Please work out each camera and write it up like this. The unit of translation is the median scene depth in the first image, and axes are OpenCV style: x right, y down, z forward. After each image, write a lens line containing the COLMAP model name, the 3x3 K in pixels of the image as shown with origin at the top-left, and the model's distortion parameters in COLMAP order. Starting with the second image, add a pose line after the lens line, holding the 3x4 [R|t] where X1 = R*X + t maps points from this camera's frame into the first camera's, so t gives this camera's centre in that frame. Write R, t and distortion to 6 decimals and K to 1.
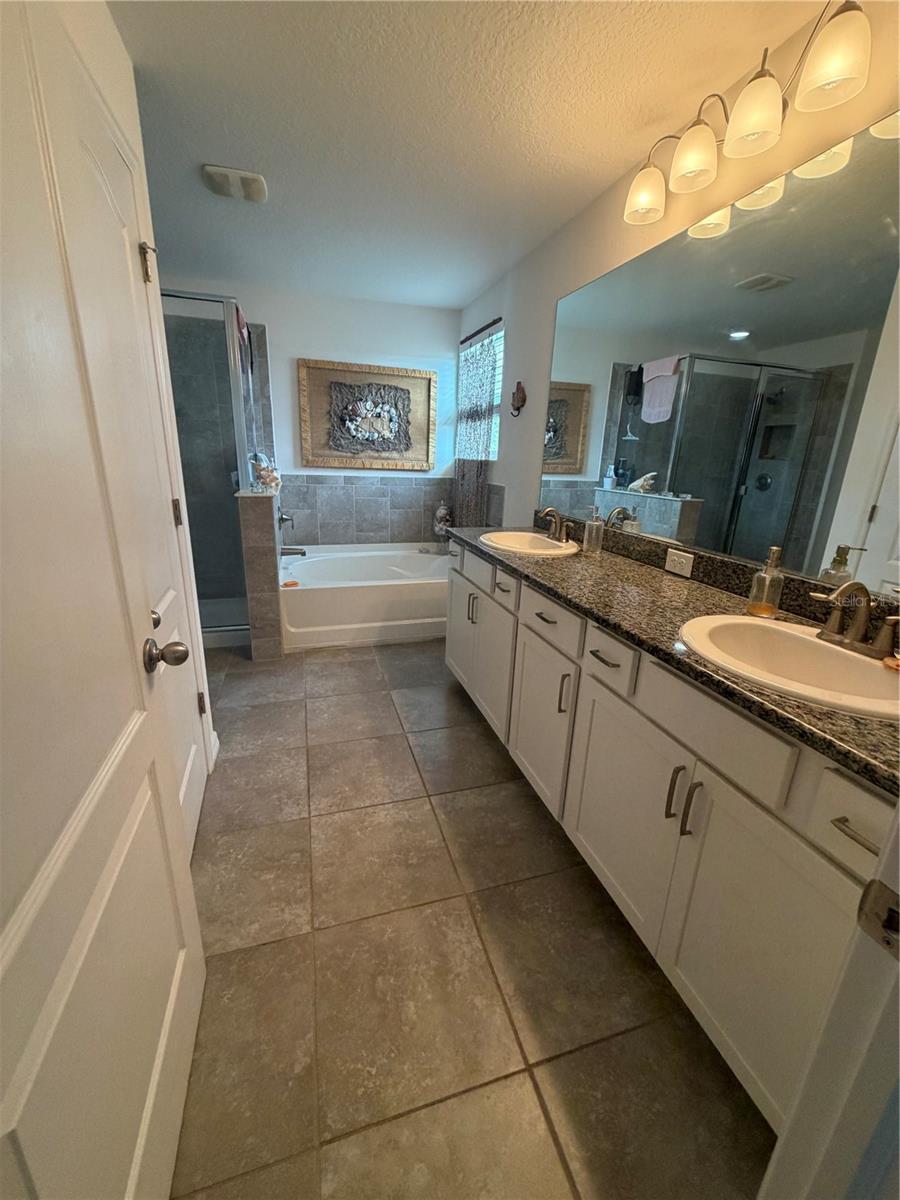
lens RADIAL K [[479.0, 0, 449.5], [0, 479.0, 598.8], [0, 0, 1]] dist [0.001659, 0.000409]
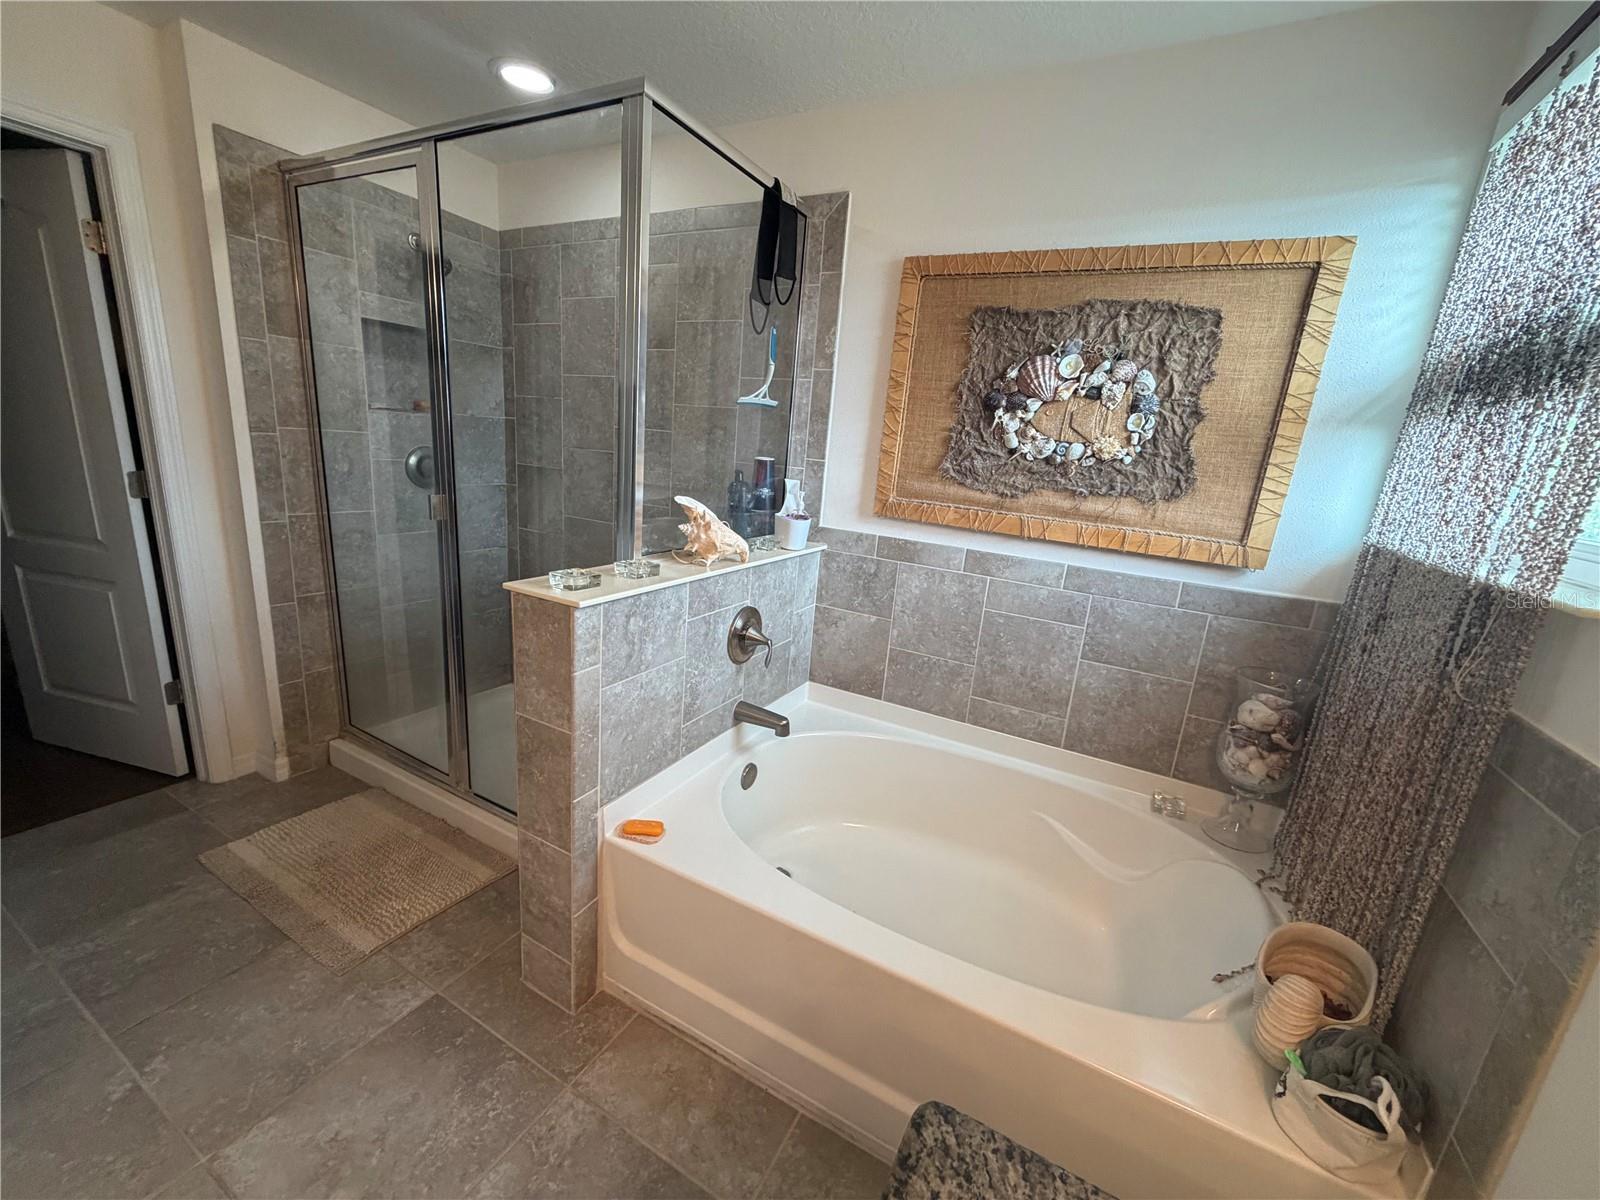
lens RADIAL K [[638.7, 0, 796.4], [0, 638.7, 598.7], [0, 0, 1]] dist [0.001659, 0.000409]
pose [[0.698997, 0.194823, -0.688075, 0.043208], [-0.262607, 0.964882, 0.006423, -0.187349], [0.665162, 0.176203, 0.725612, 0.549148]]
